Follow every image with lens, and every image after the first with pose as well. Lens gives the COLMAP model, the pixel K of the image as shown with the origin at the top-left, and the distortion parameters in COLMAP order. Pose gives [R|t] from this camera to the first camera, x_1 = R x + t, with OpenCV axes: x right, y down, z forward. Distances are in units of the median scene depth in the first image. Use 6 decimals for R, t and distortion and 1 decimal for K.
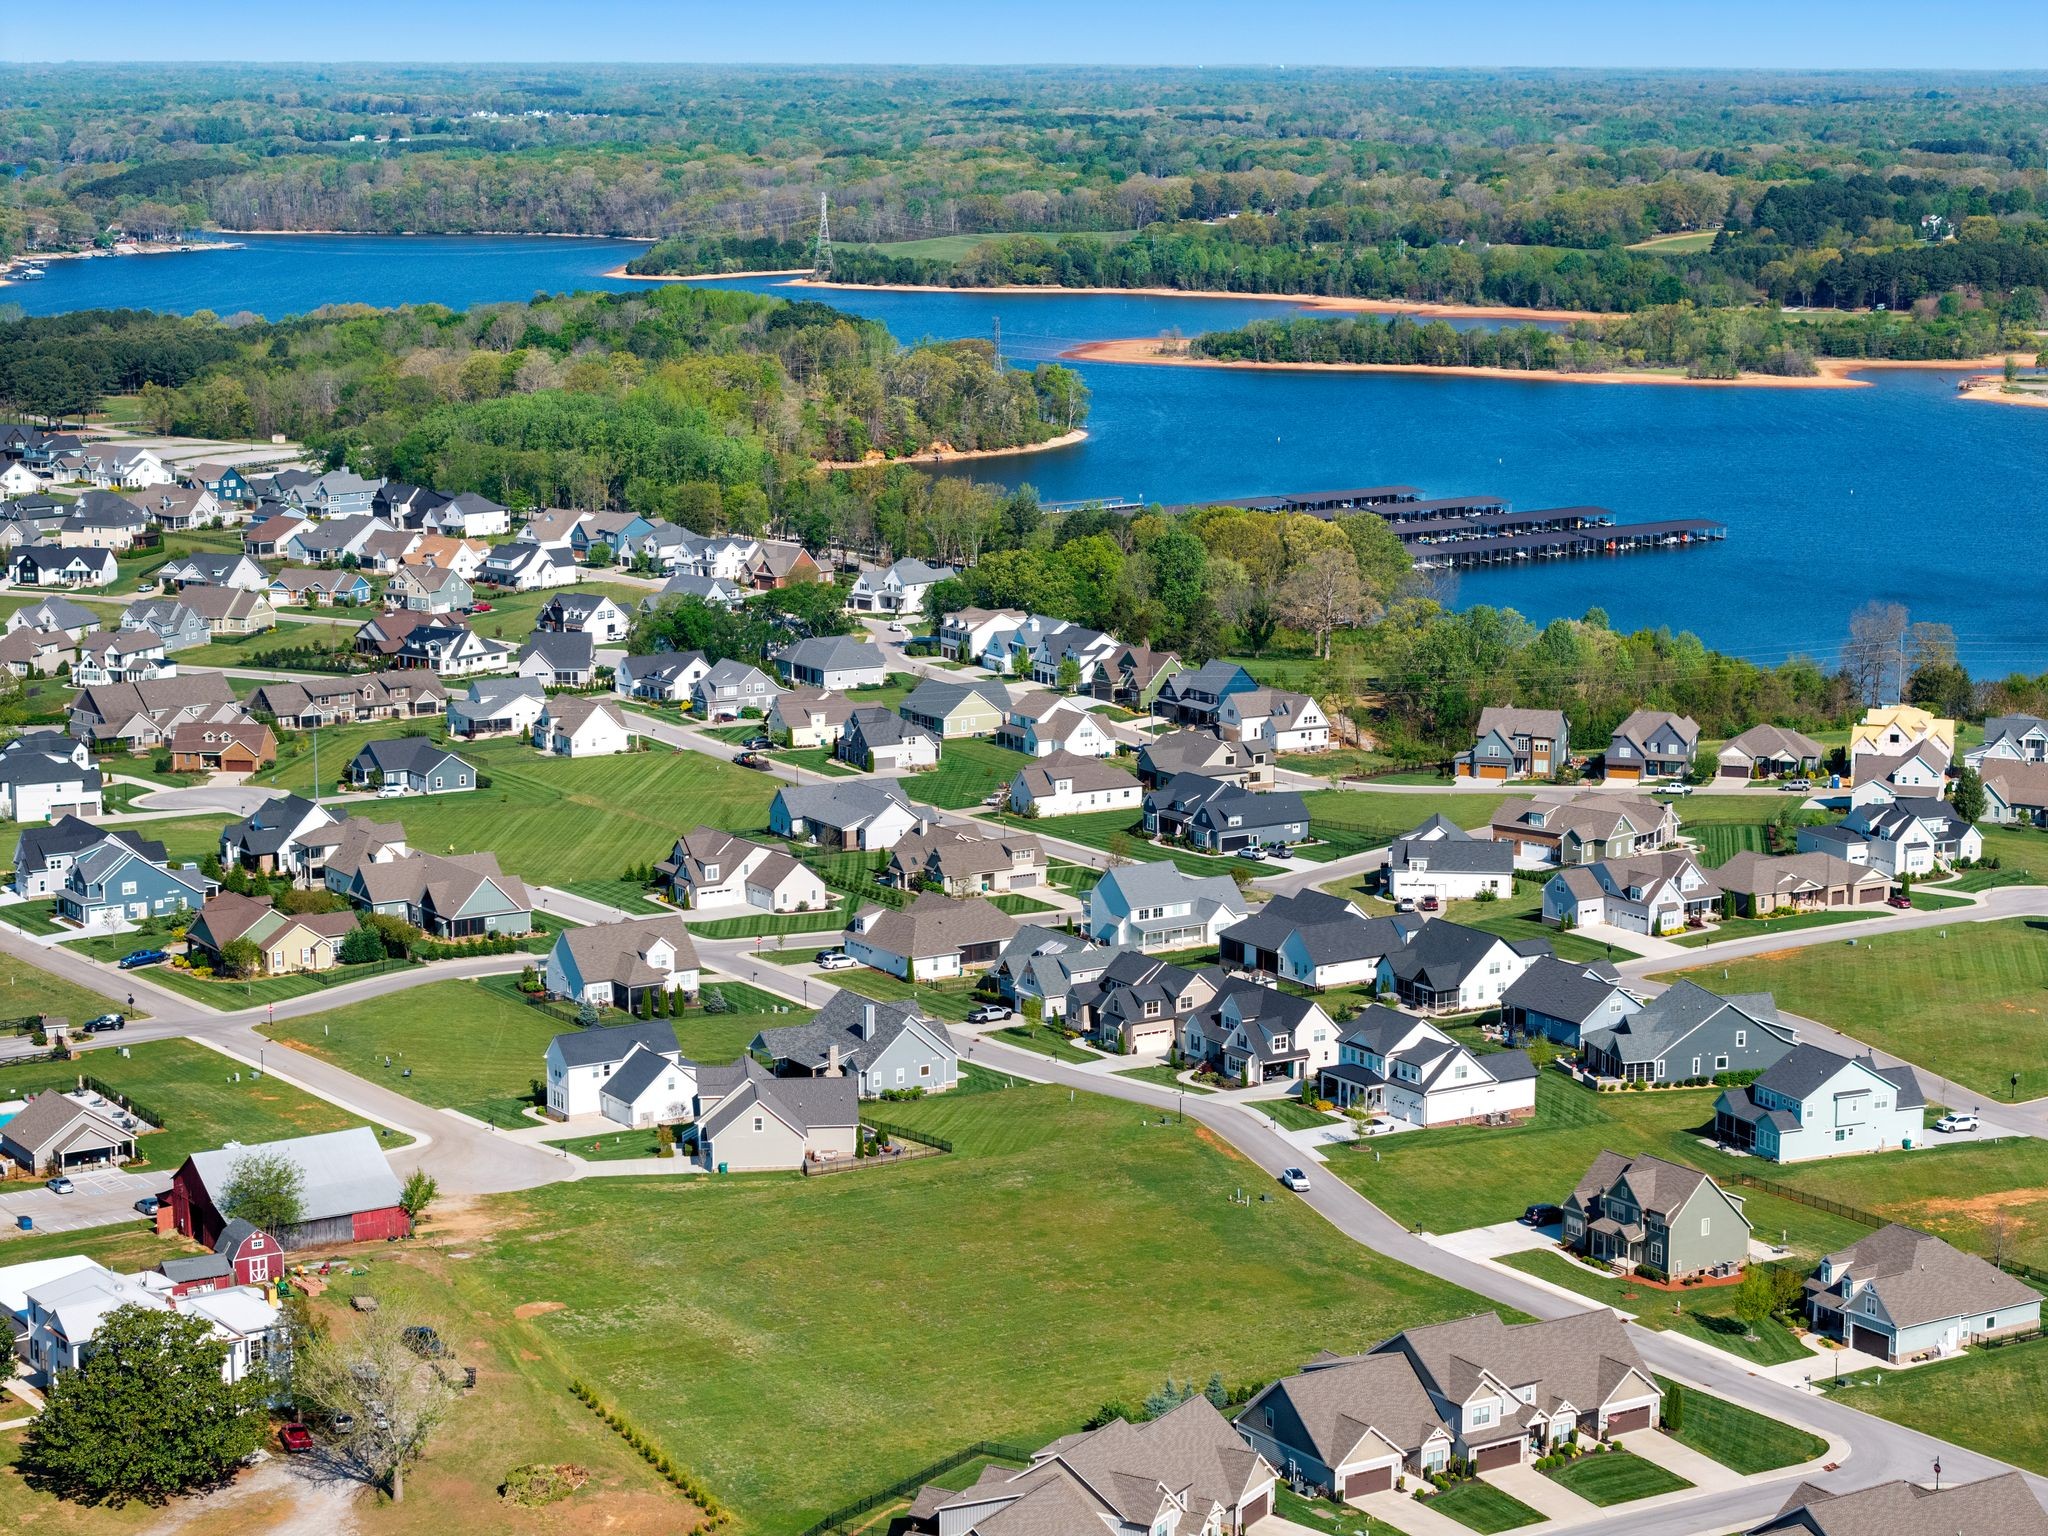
lens RADIAL K [[4093.9, 0, 1031.7], [0, 4093.9, 767.8], [0, 0, 1]] dist [-0.029027, 0.197380]
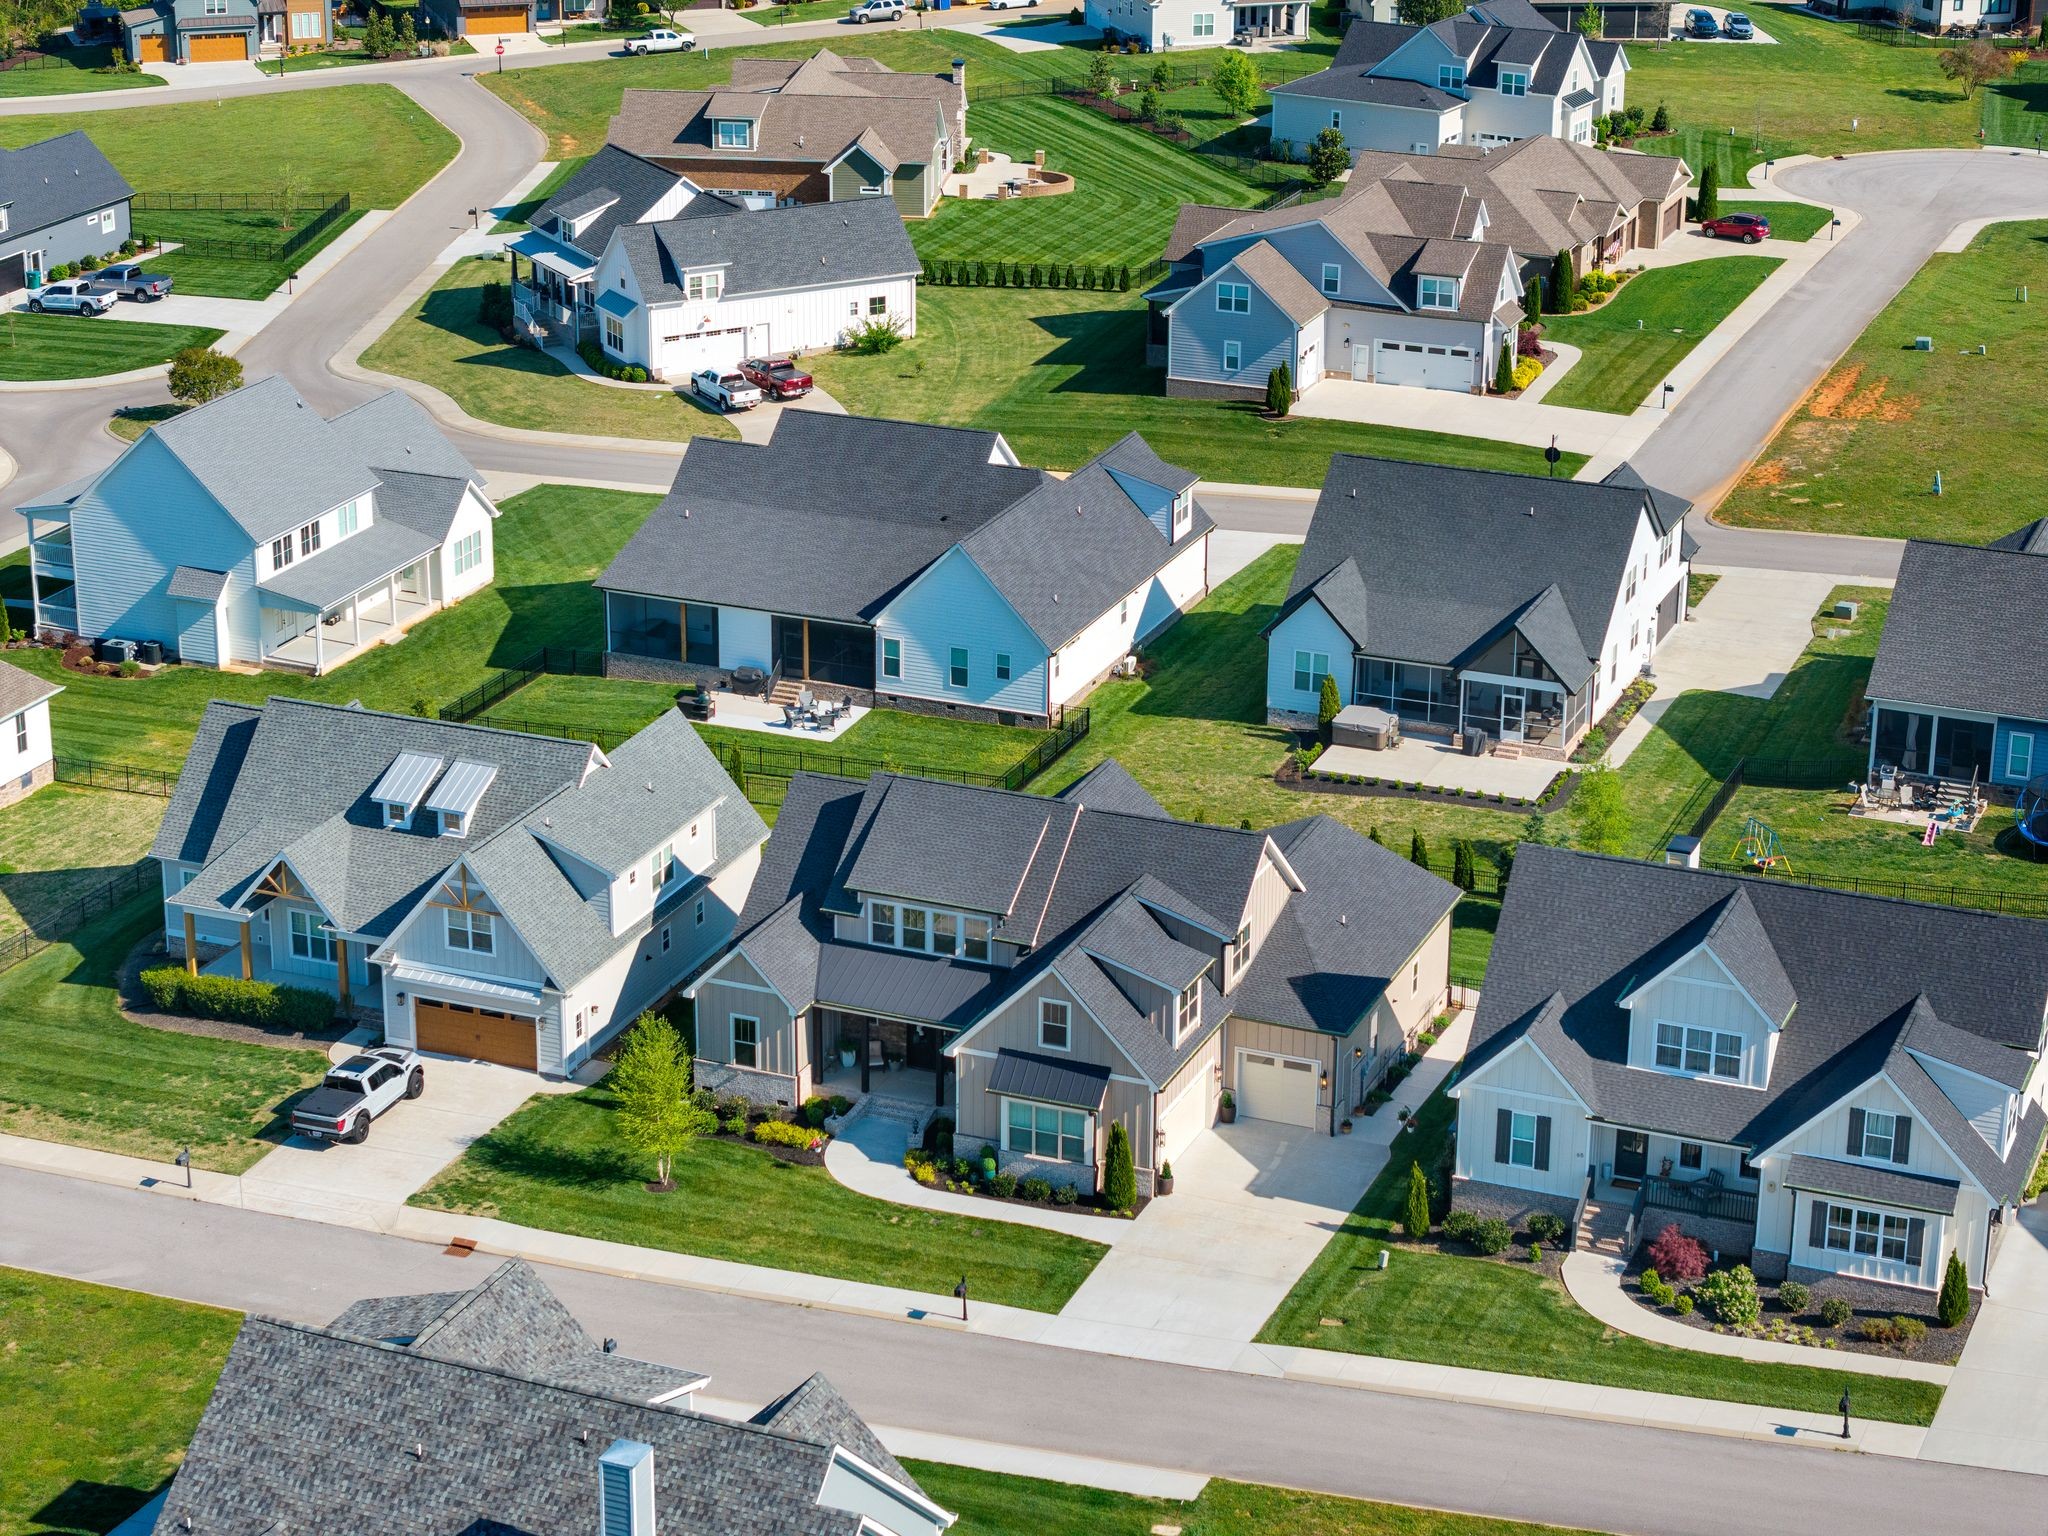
lens RADIAL K [[4093.9, 0, 1031.7], [0, 4093.9, 767.8], [0, 0, 1]] dist [-0.029027, 0.197380]
pose [[0.823155, -0.192956, 0.534026, -0.081508], [0.092643, 0.973527, 0.208957, -0.008235], [-0.560208, -0.122530, 0.819240, 0.560004]]
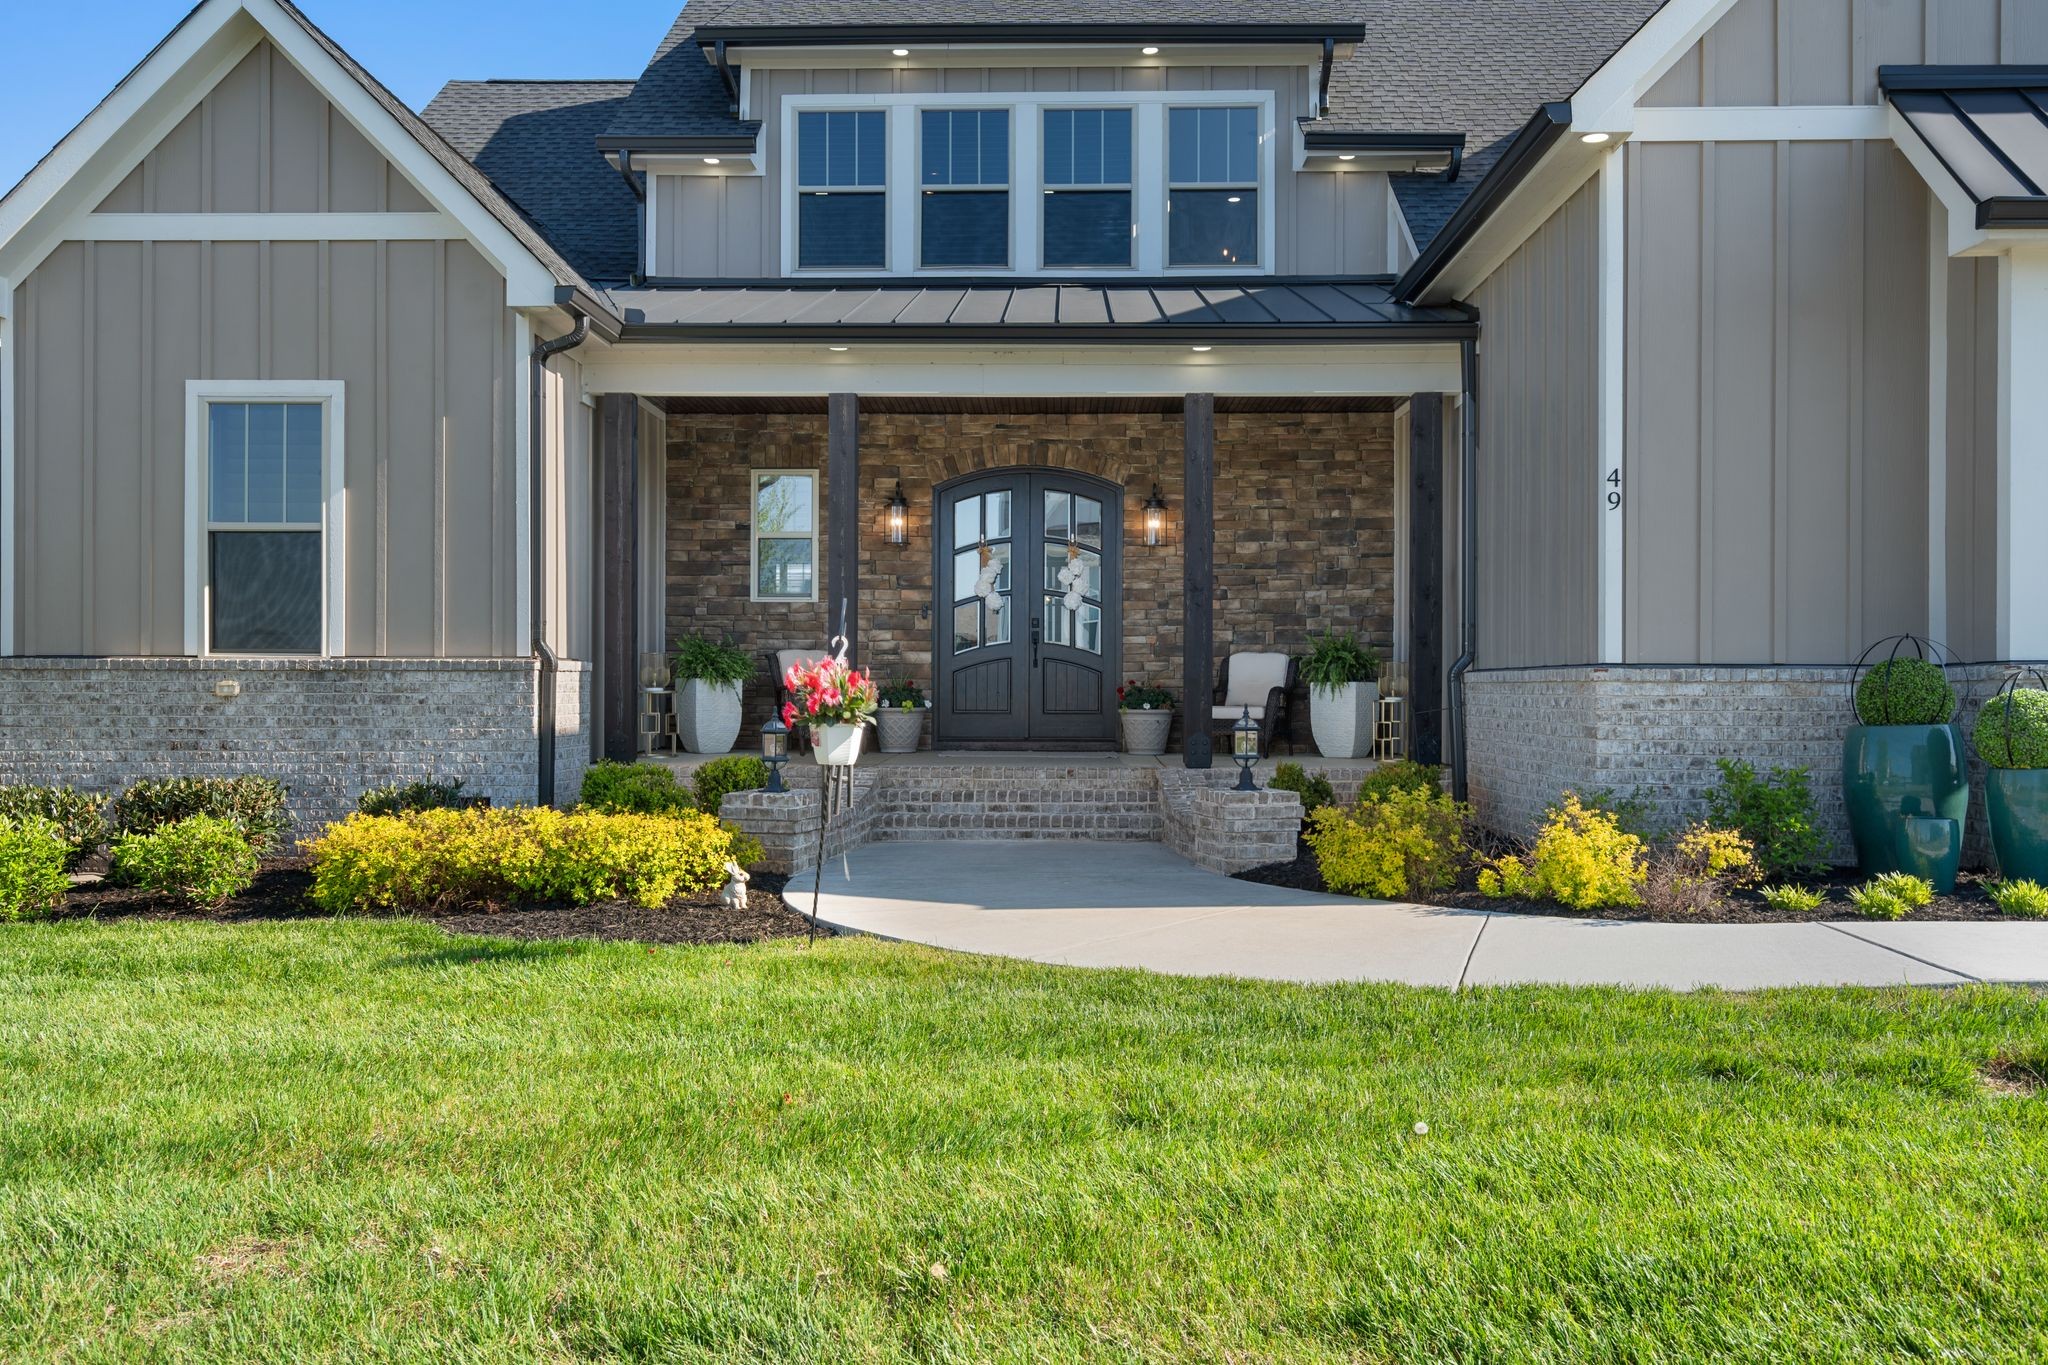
lens RADIAL K [[1698.8, 0, 1024.0], [0, 1698.8, 682.5], [0, 0, 1]] dist [0.001499, 0.005308]
pose [[0.589028, -0.002209, 0.808109, -0.001341], [0.136712, 0.985855, -0.096954, 0.047304], [-0.796464, 0.167586, 0.580999, 0.708378]]
